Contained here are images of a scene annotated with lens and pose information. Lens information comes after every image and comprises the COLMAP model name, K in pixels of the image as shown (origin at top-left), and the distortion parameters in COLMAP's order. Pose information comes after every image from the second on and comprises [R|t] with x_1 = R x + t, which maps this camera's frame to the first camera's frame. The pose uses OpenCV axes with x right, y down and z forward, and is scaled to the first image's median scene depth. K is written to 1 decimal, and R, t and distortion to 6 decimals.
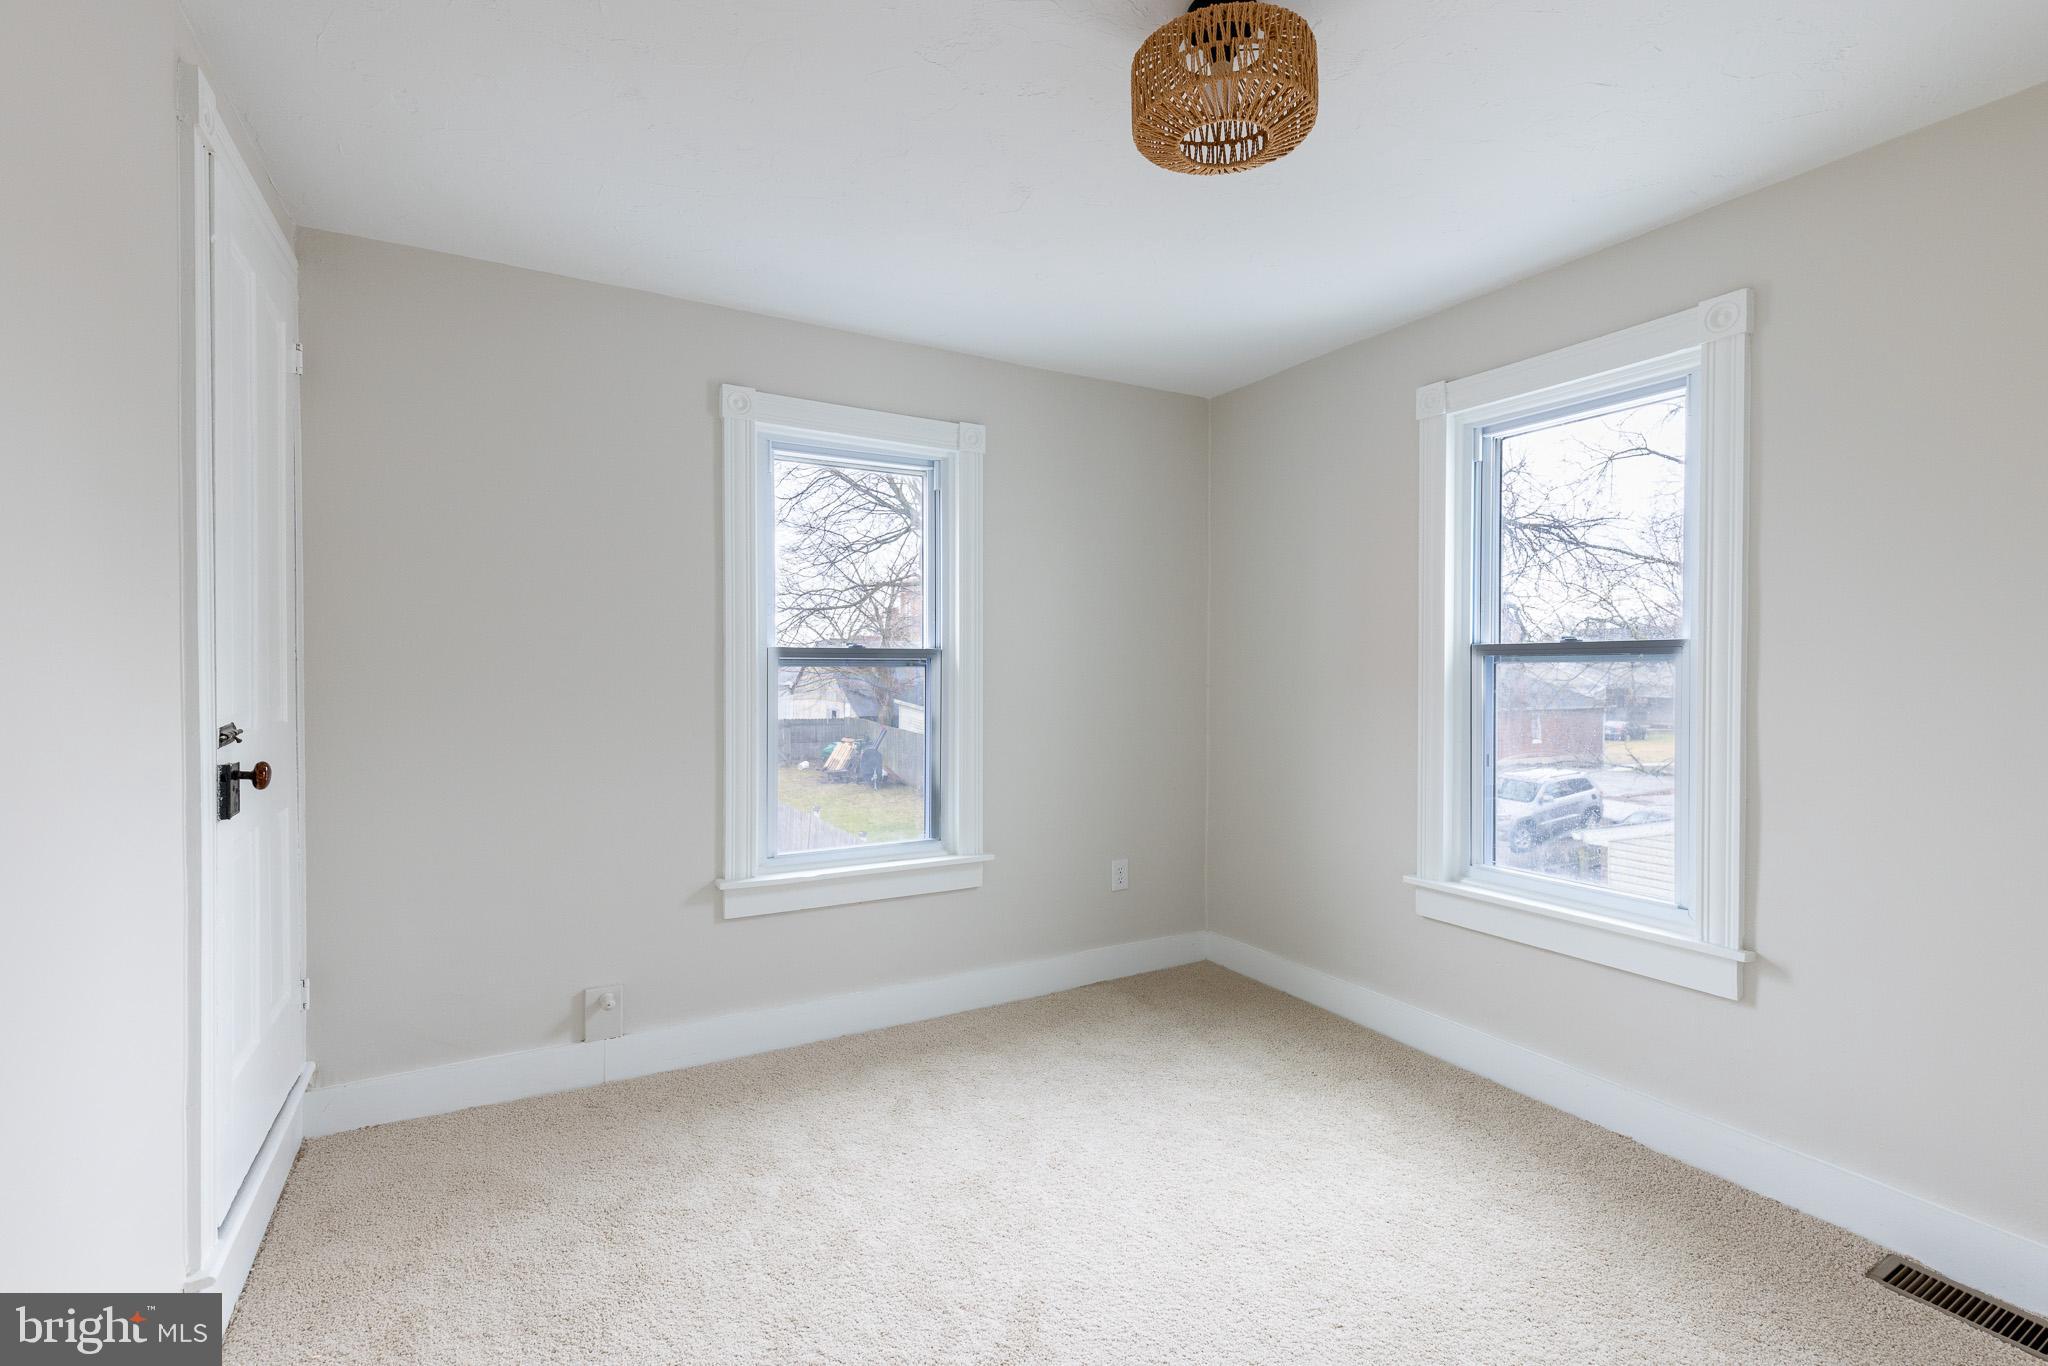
lens RADIAL K [[928.8, 0, 1024.0], [0, 928.8, 683.0], [0, 0, 1]] dist [0.001884, 0.000390]
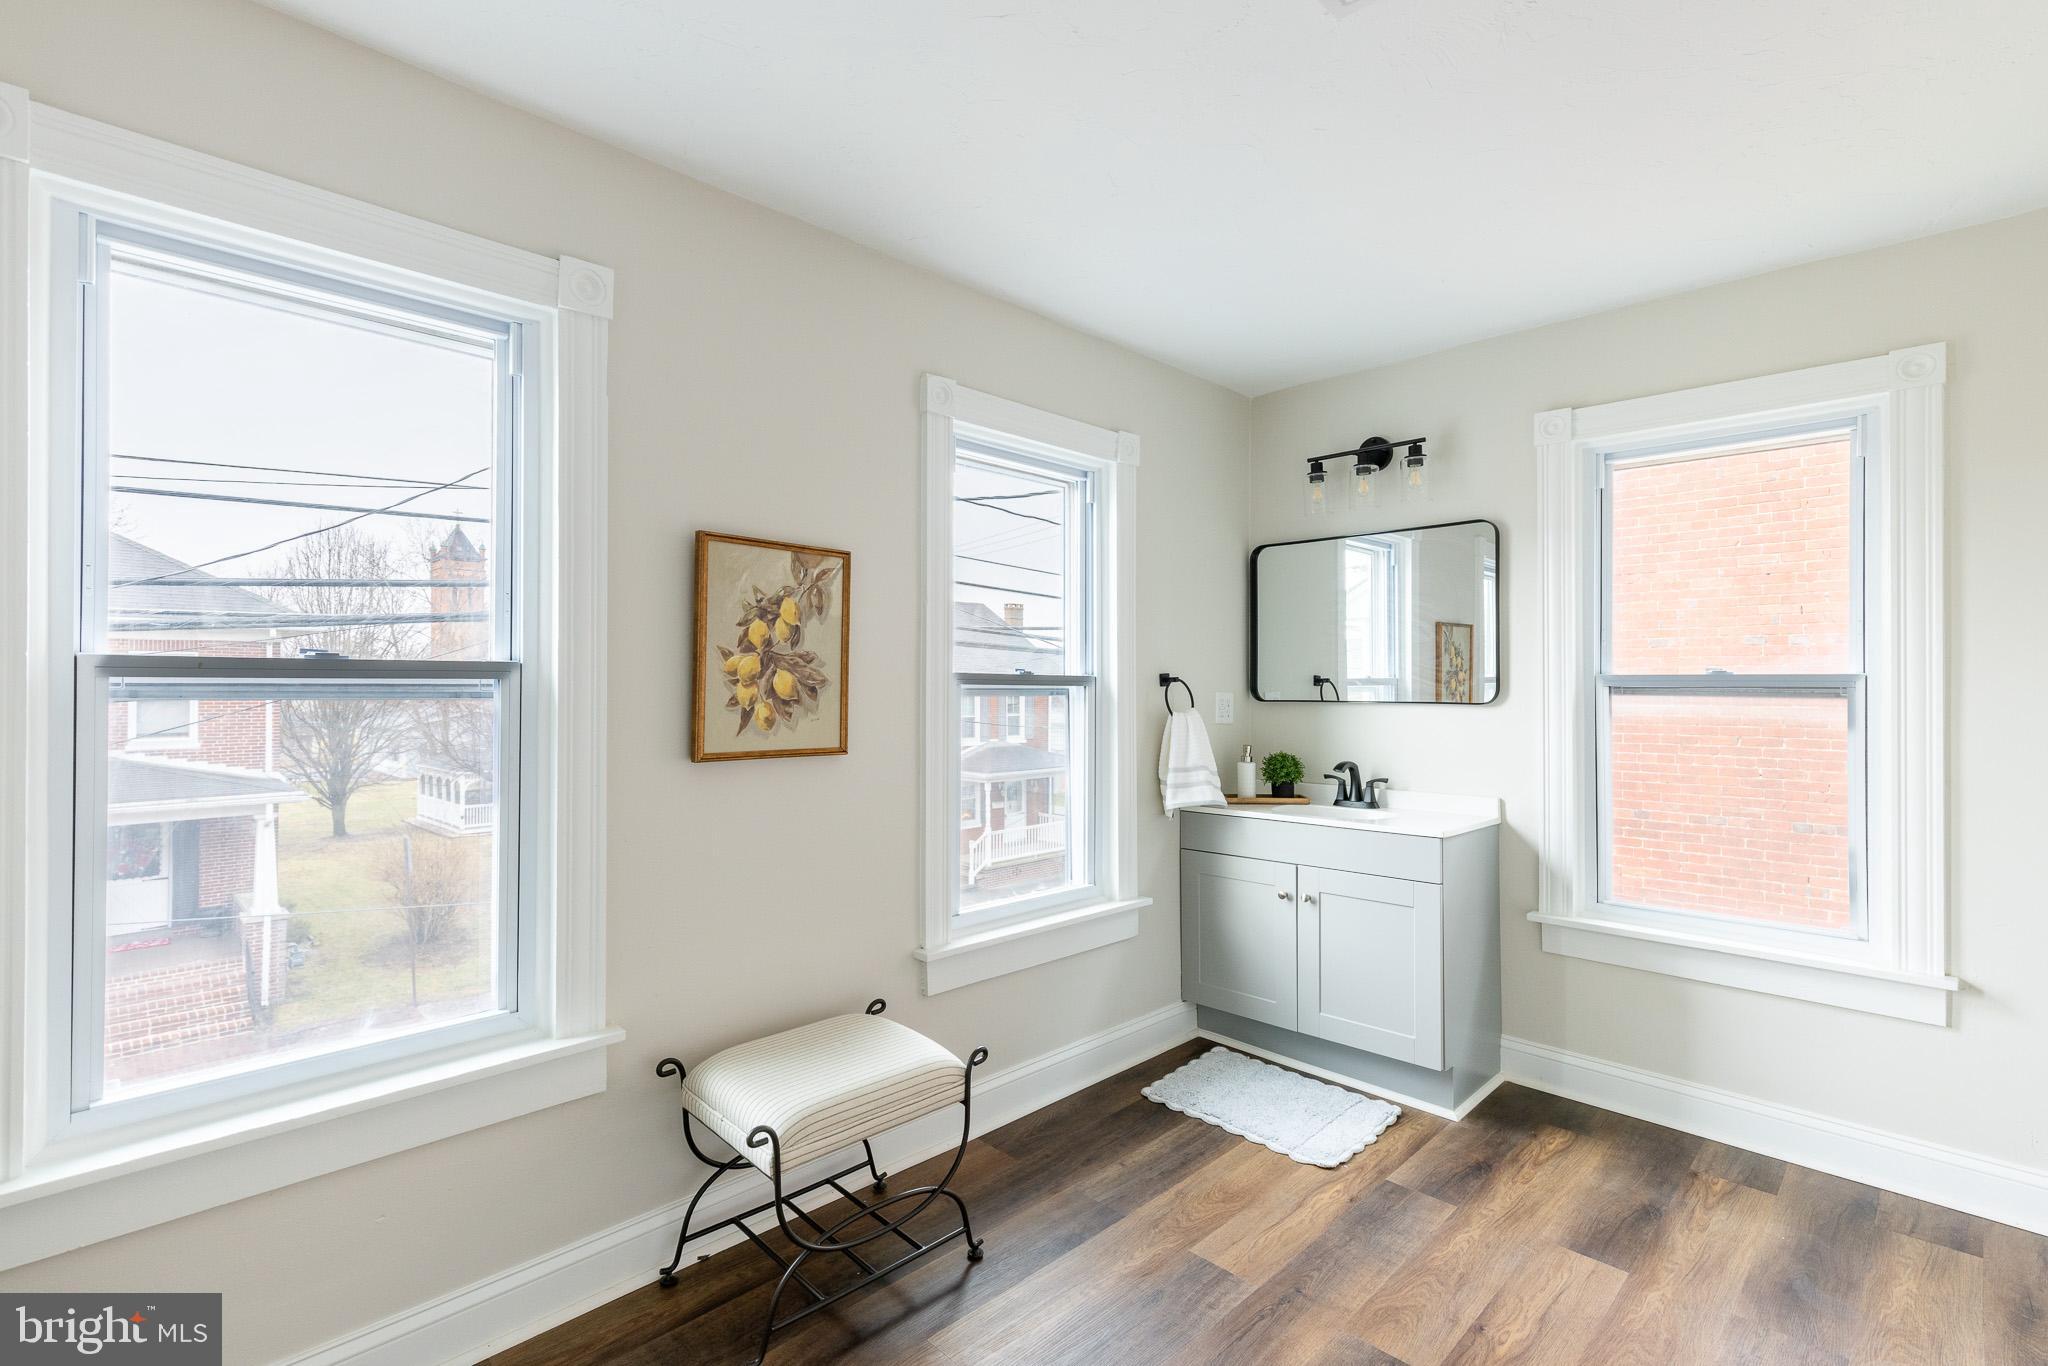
lens RADIAL K [[928.8, 0, 1024.0], [0, 928.8, 683.0], [0, 0, 1]] dist [0.001884, 0.000390]
pose [[0.985010, 0.004669, 0.172431, -0.378915], [-0.002058, 0.999880, -0.015322, -0.020220], [-0.172482, 0.014738, 0.984902, 0.137901]]
